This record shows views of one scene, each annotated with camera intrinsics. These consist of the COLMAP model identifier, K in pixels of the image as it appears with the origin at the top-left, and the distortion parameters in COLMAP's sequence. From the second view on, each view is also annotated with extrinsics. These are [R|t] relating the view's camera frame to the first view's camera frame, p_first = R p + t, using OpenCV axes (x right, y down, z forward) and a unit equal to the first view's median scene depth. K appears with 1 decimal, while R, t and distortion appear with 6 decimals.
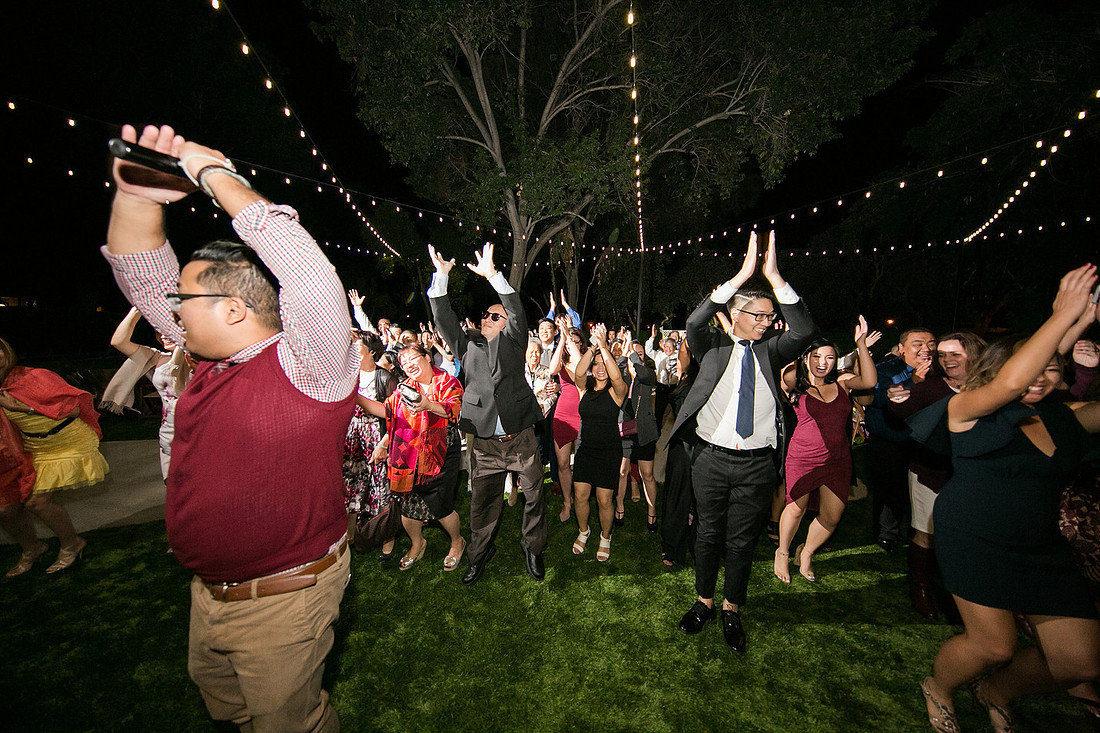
lens RADIAL K [[352.5, 0, 550.0], [0, 352.5, 366.5], [0, 0, 1]] dist [0.001011, -0.000003]
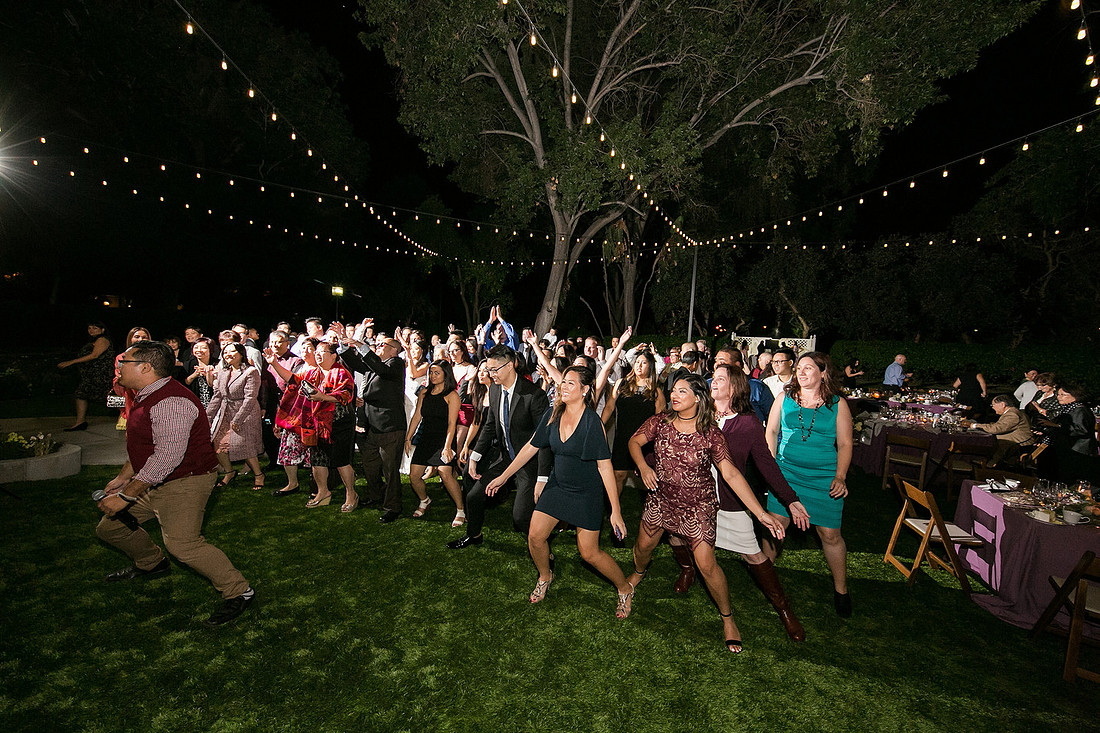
lens RADIAL K [[427.1, 0, 550.0], [0, 427.1, 366.5], [0, 0, 1]] dist [-0.000166, 0.000098]
pose [[0.979864, 0.030340, -0.197348, 0.124521], [-0.034281, 0.999275, -0.016583, -0.003429], [0.196702, 0.023015, 0.980193, -0.081186]]
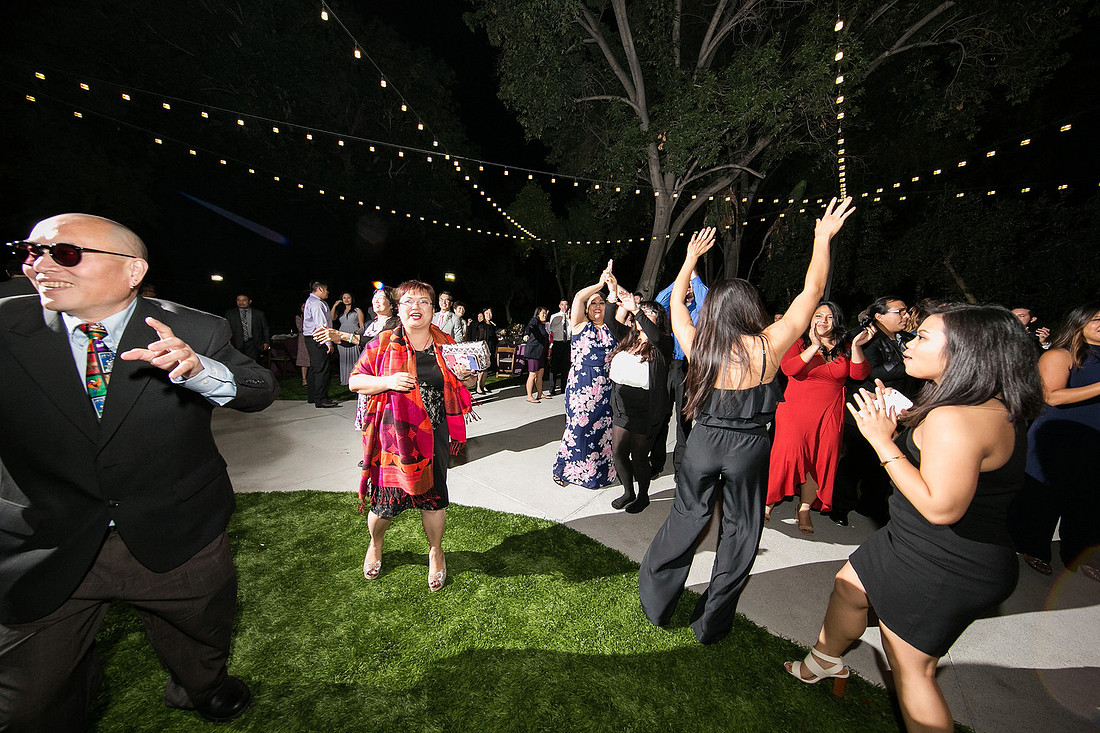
lens RADIAL K [[346.8, 0, 550.0], [0, 346.8, 366.5], [0, 0, 1]] dist [-0.010849, 0.000040]
pose [[0.909325, 0.074734, -0.409319, 0.039041], [-0.060720, 0.997041, 0.047147, -0.002426], [0.411631, -0.018019, 0.911172, 0.142065]]
